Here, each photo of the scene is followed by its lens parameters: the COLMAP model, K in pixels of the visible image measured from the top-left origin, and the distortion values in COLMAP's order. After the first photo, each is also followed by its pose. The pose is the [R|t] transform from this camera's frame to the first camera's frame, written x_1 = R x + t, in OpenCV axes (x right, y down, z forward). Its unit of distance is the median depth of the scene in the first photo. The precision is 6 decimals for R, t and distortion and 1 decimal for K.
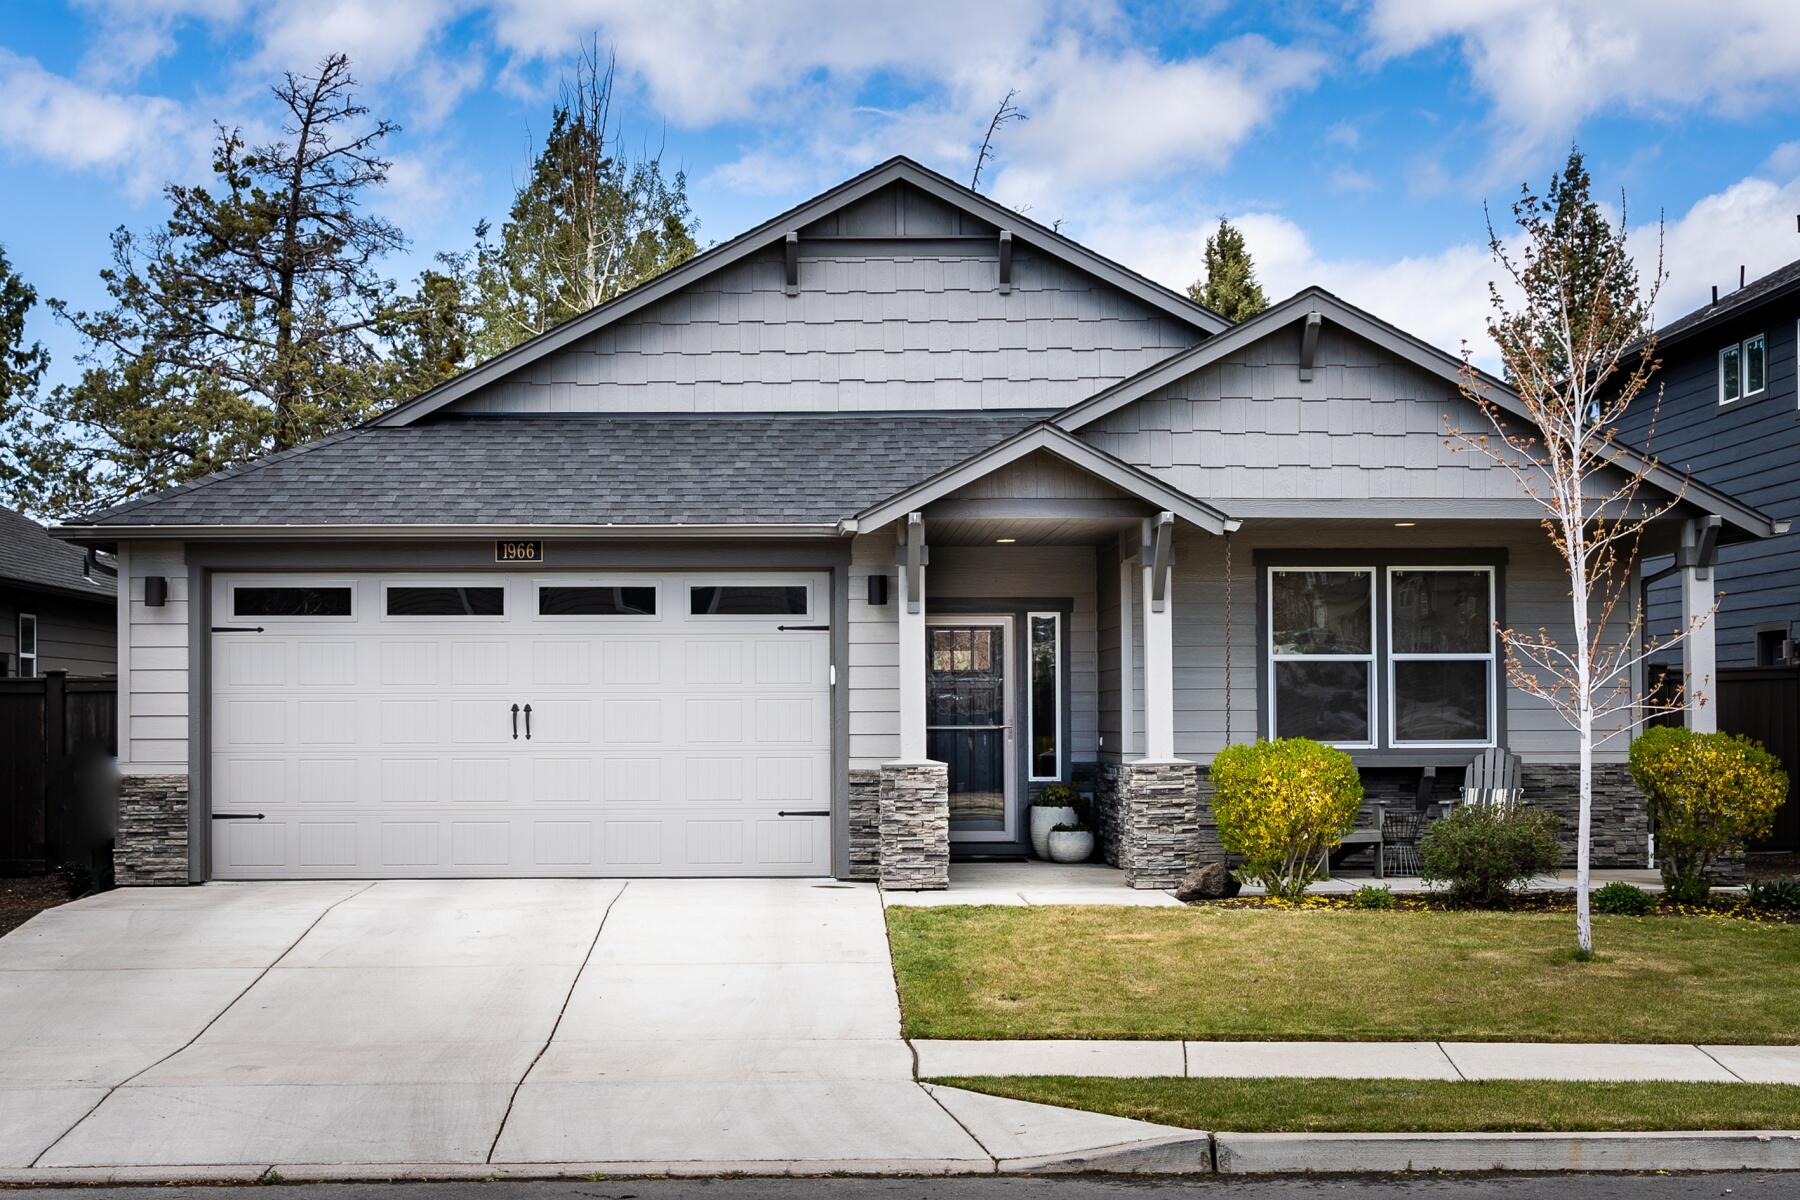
lens RADIAL K [[1739.1, 0, 900.0], [0, 1739.1, 600.0], [0, 0, 1]] dist [0.008174, 0.006231]
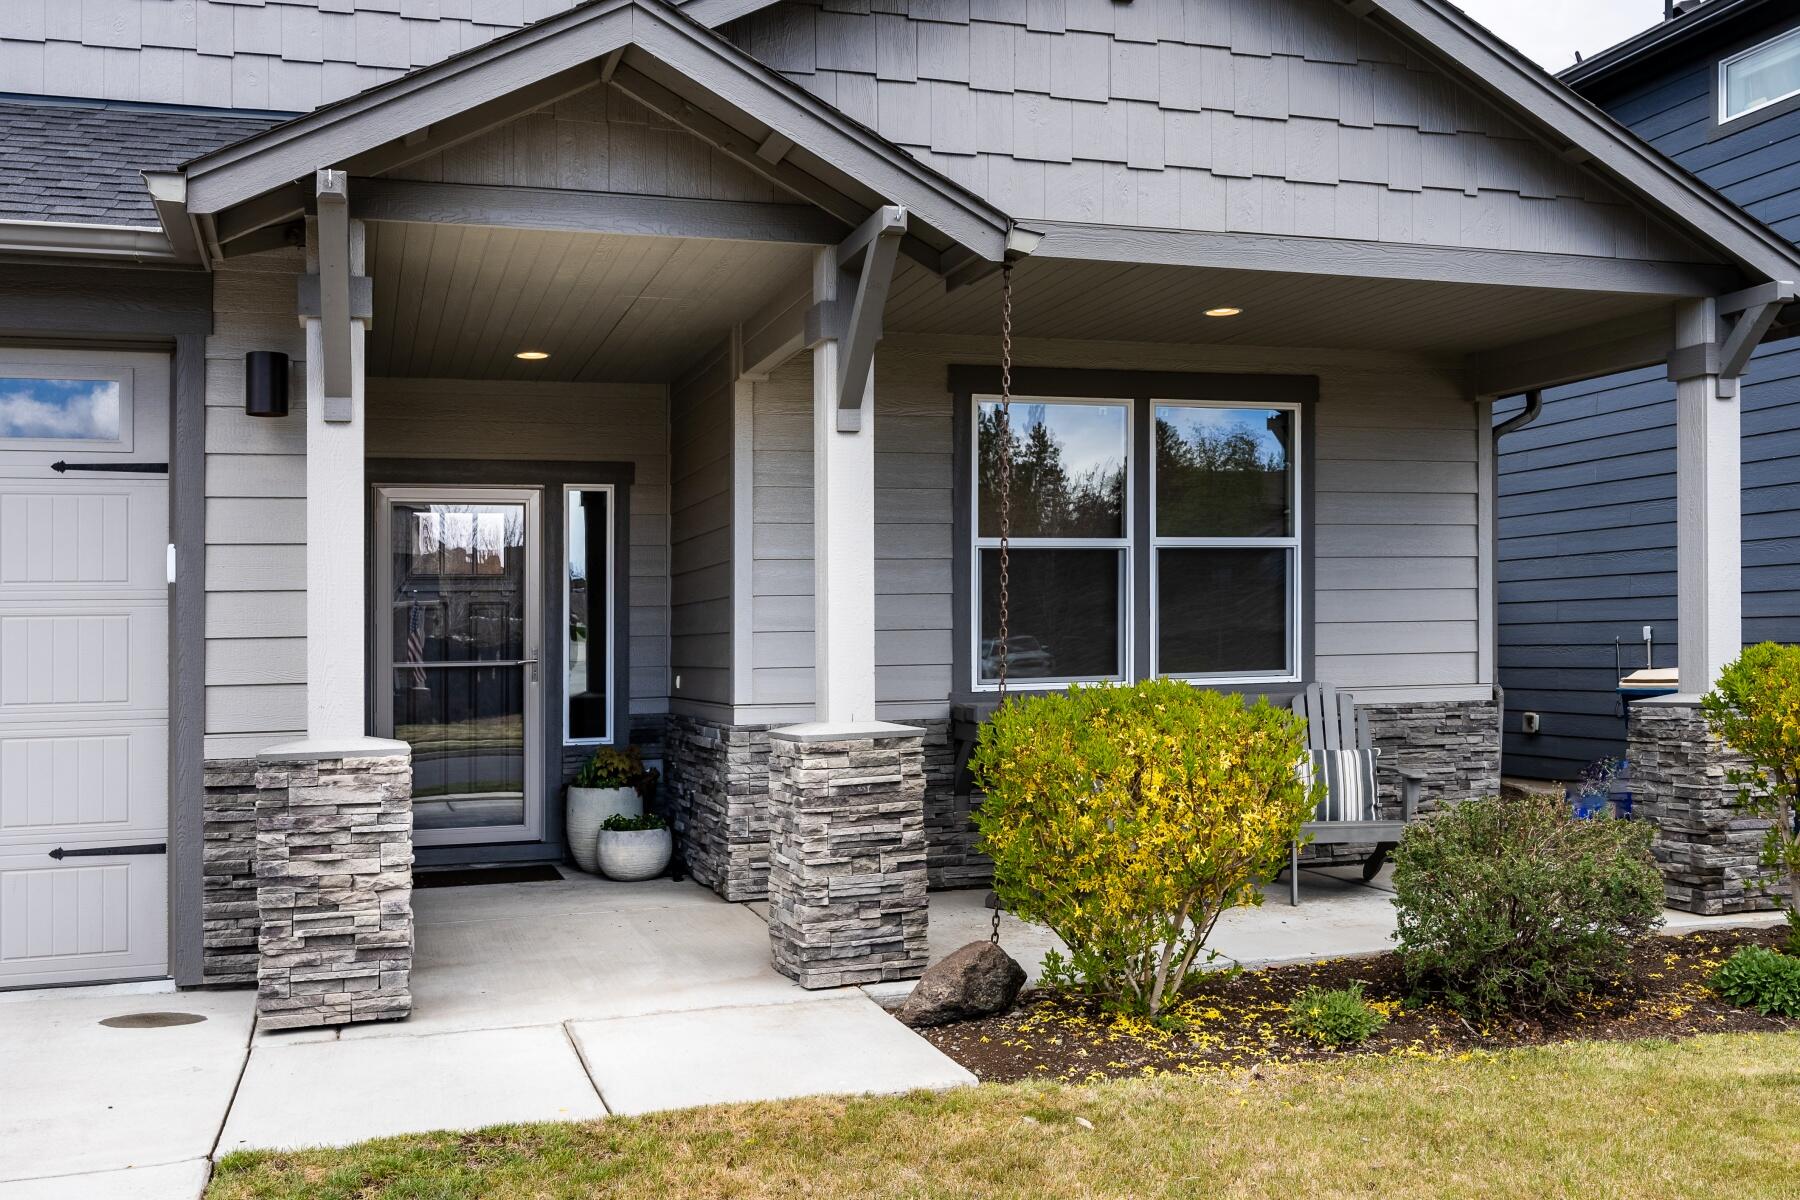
lens RADIAL K [[1639.1, 0, 901.2], [0, 1639.1, 517.0], [0, 0, 1]] dist [-0.000415, -0.013677]
pose [[0.957596, 0.008318, 0.287994, 0.024544], [-0.004937, 0.999910, -0.012463, 0.035197], [-0.288071, 0.010512, 0.957551, 0.509484]]
